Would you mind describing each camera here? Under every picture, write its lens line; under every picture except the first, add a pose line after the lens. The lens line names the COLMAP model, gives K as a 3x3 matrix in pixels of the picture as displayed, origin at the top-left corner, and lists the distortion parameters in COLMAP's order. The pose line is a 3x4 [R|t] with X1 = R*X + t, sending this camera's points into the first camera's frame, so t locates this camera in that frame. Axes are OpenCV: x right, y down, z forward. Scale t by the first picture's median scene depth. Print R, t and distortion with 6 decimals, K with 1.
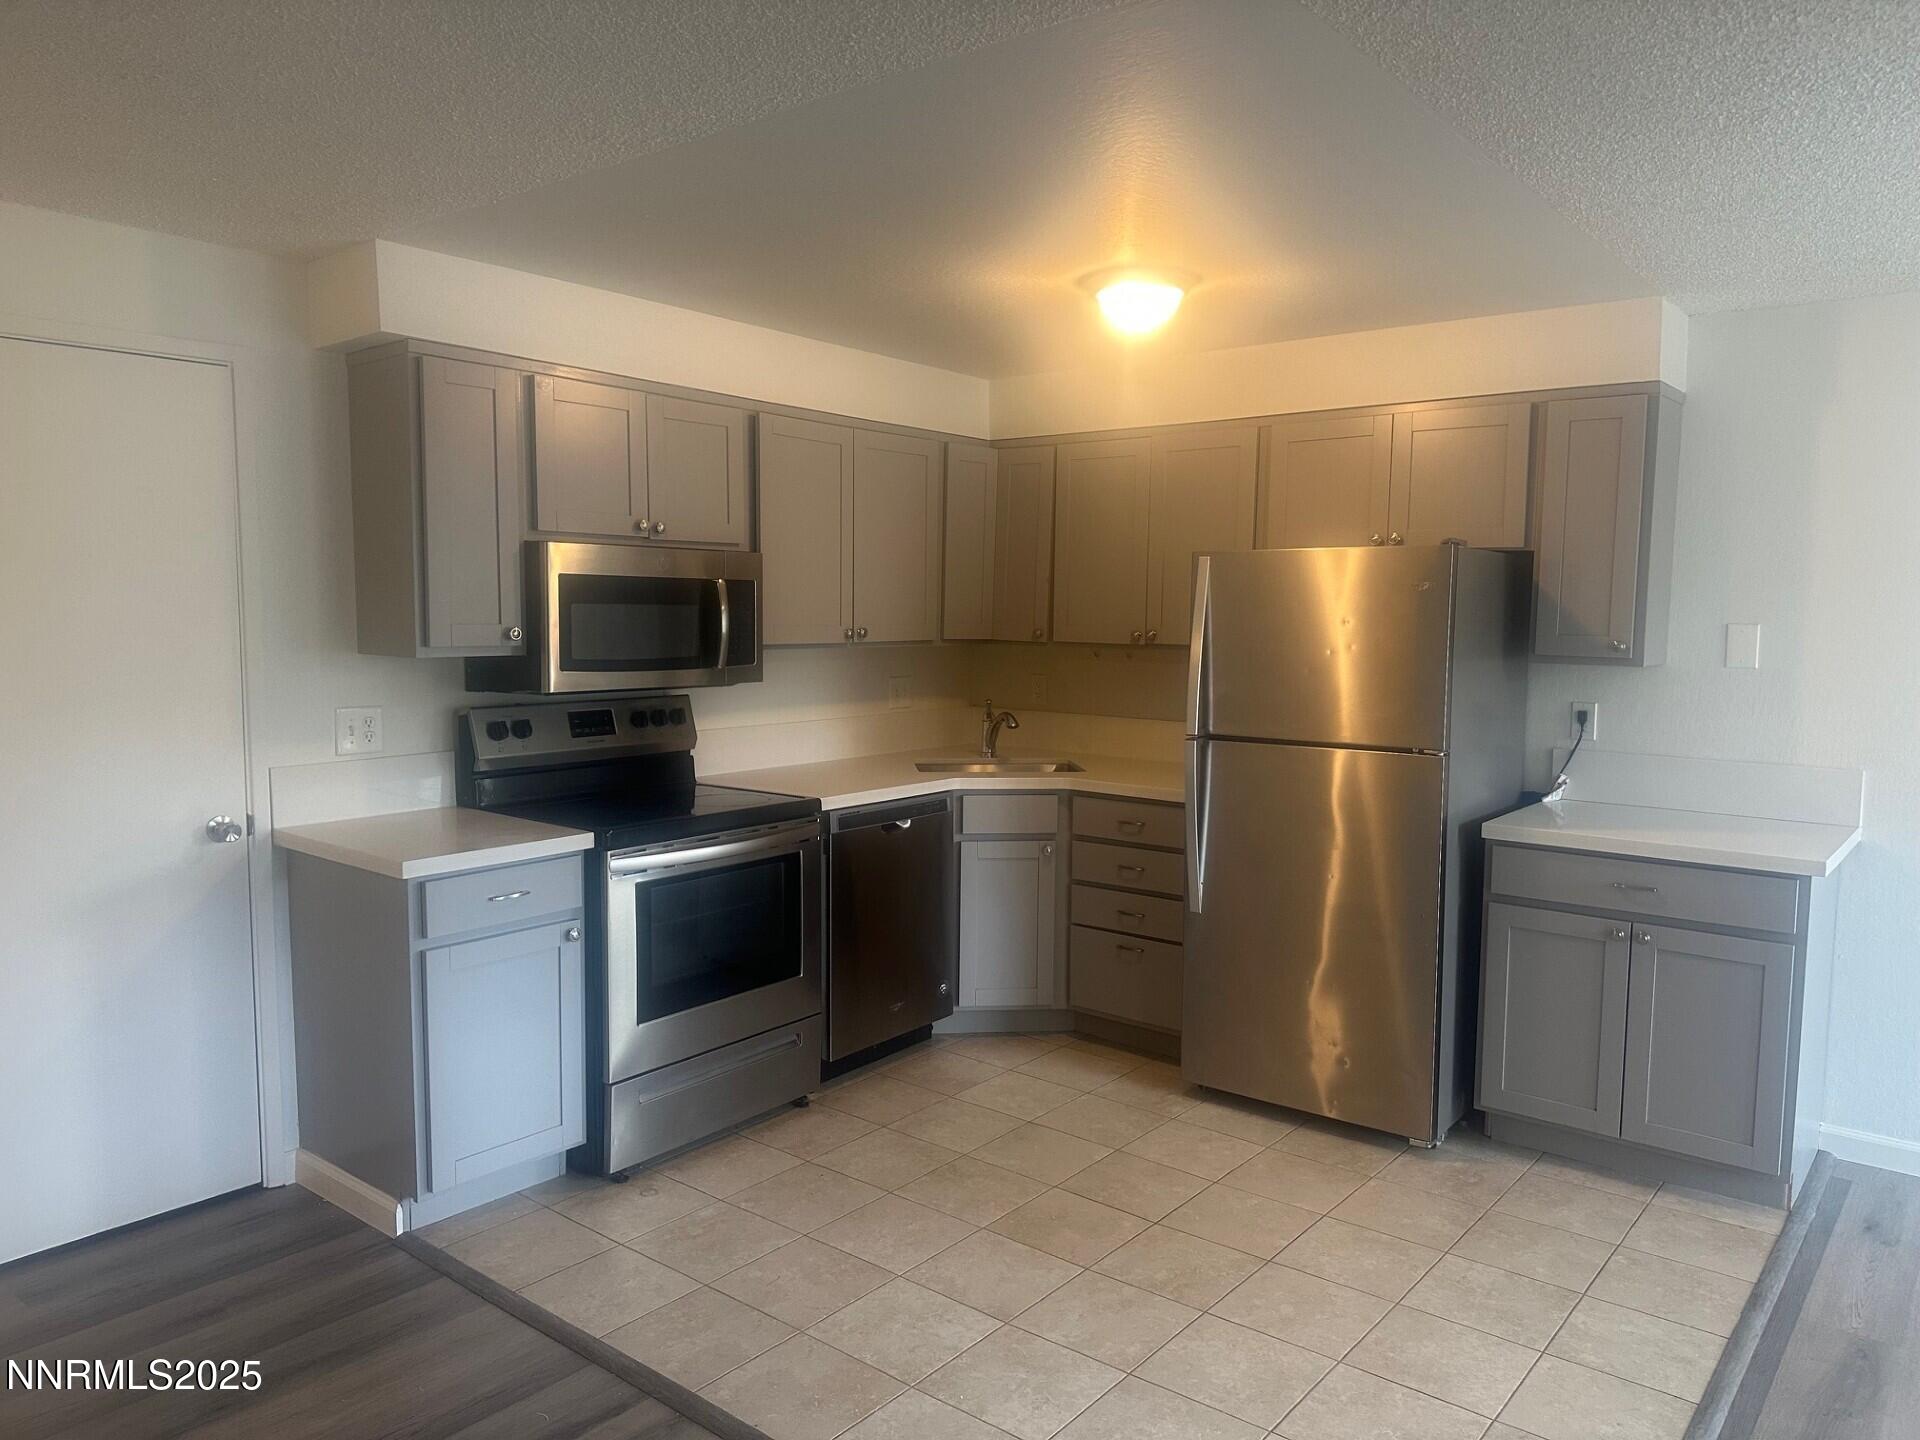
lens RADIAL K [[1330.9, 0, 960.3], [0, 1330.9, 748.6], [0, 0, 1]] dist [0.041459, -0.051118]
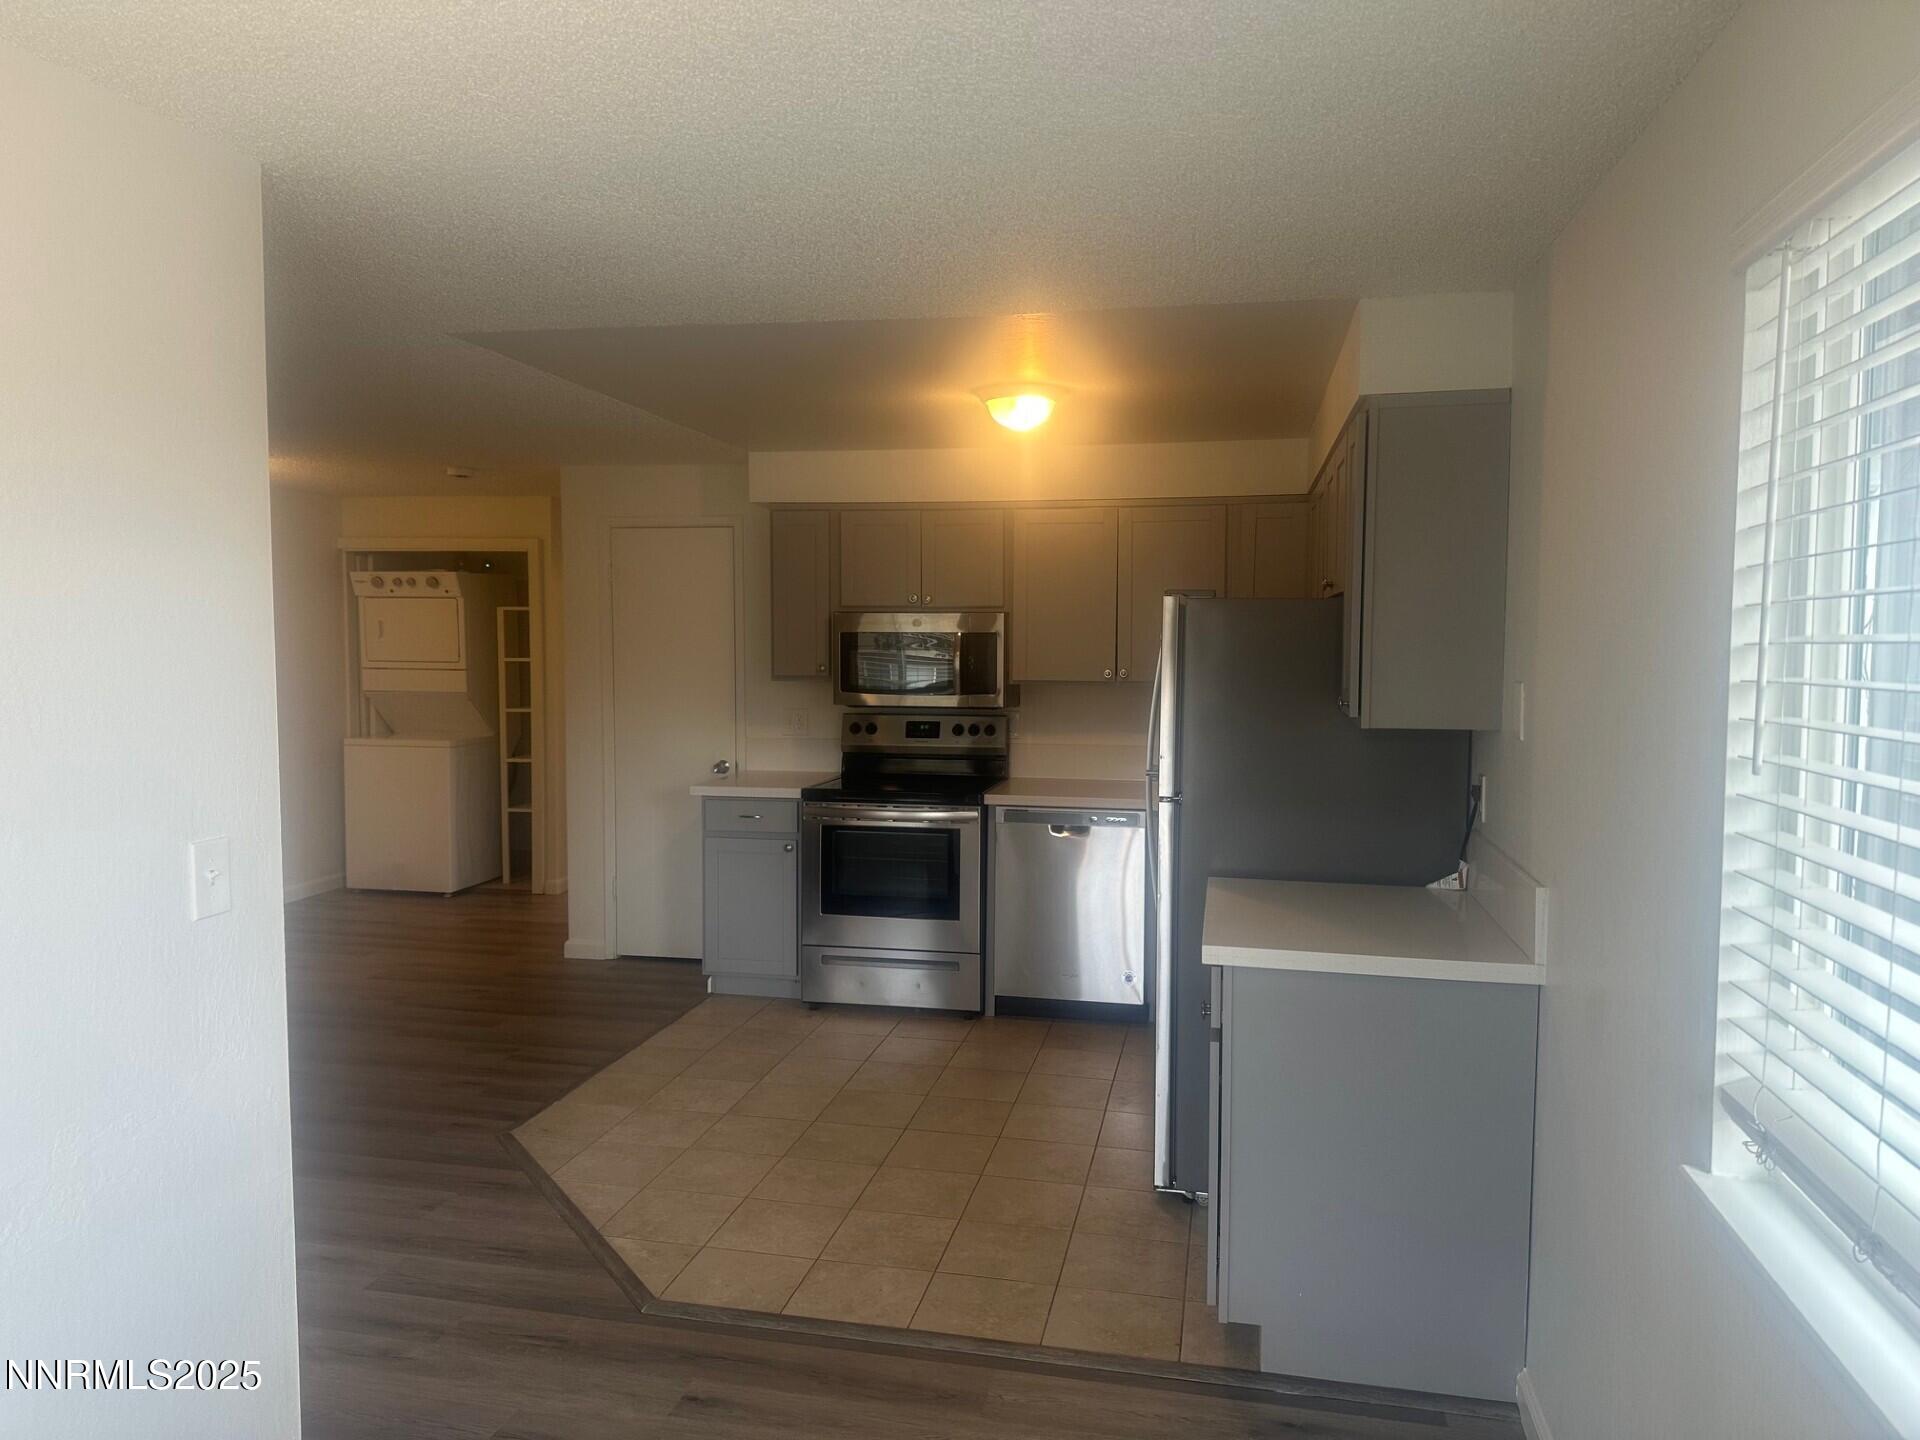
lens RADIAL K [[1330.9, 0, 962.6], [0, 1330.9, 727.5], [0, 0, 1]] dist [0.041459, -0.051118]
pose [[0.458706, 0.057414, -0.886731, 1.253825], [-0.092899, 0.995540, 0.016402, -0.057314], [0.883719, 0.074853, 0.461994, 0.408918]]
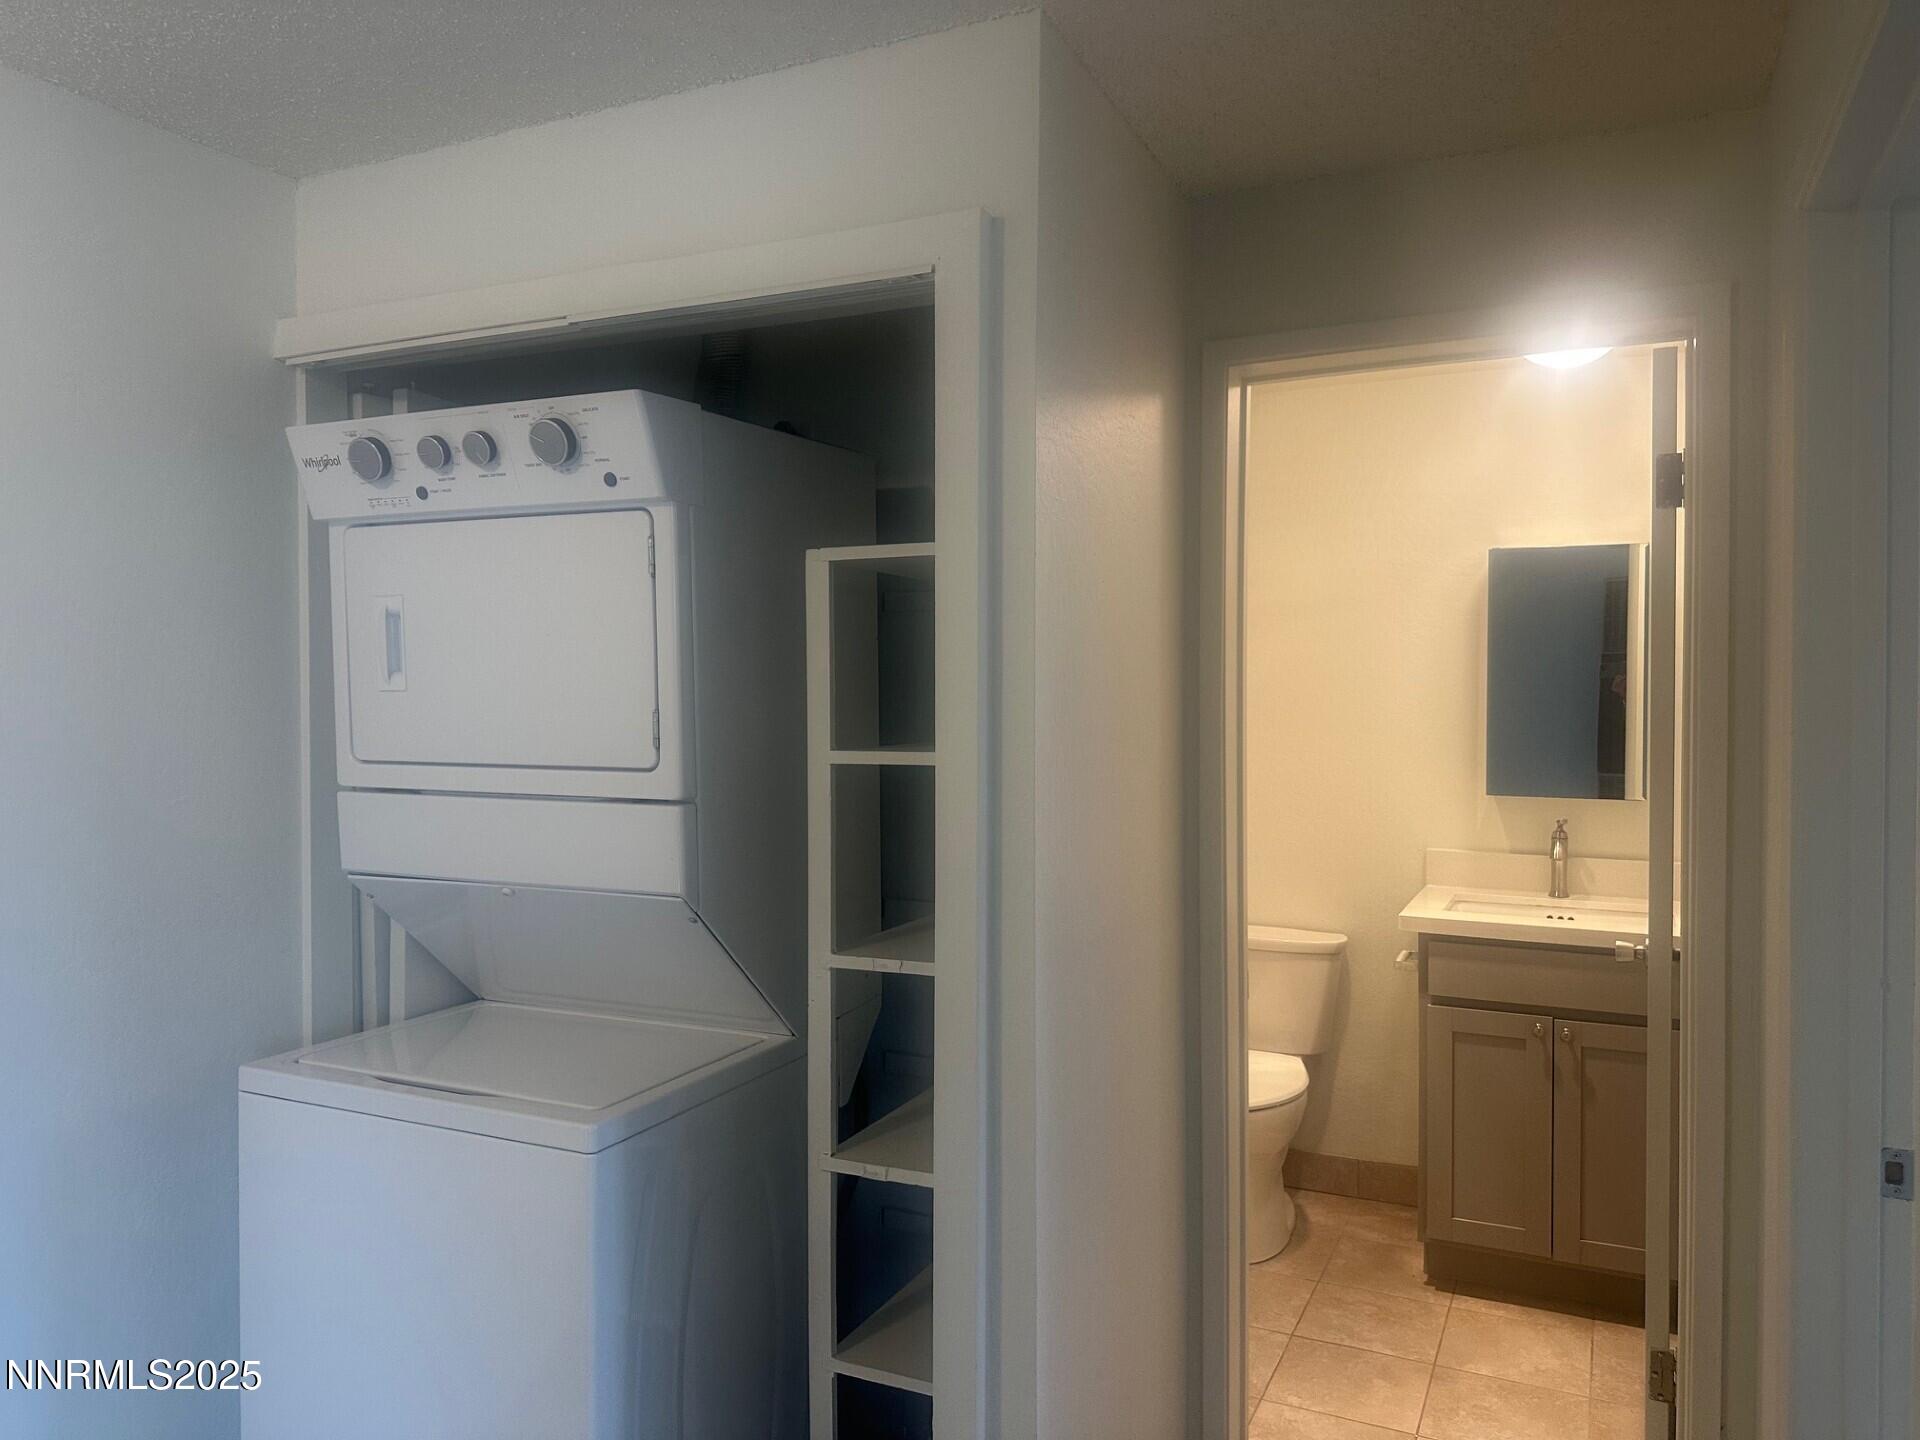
lens RADIAL K [[1330.9, 0, 978.8], [0, 1330.9, 734.0], [0, 0, 1]] dist [0.041459, -0.051118]
pose [[0.231230, 0.004602, -0.972888, -0.698968], [-0.097023, 0.995113, -0.018353, -0.068988], [0.968049, 0.098637, 0.230546, 0.712894]]
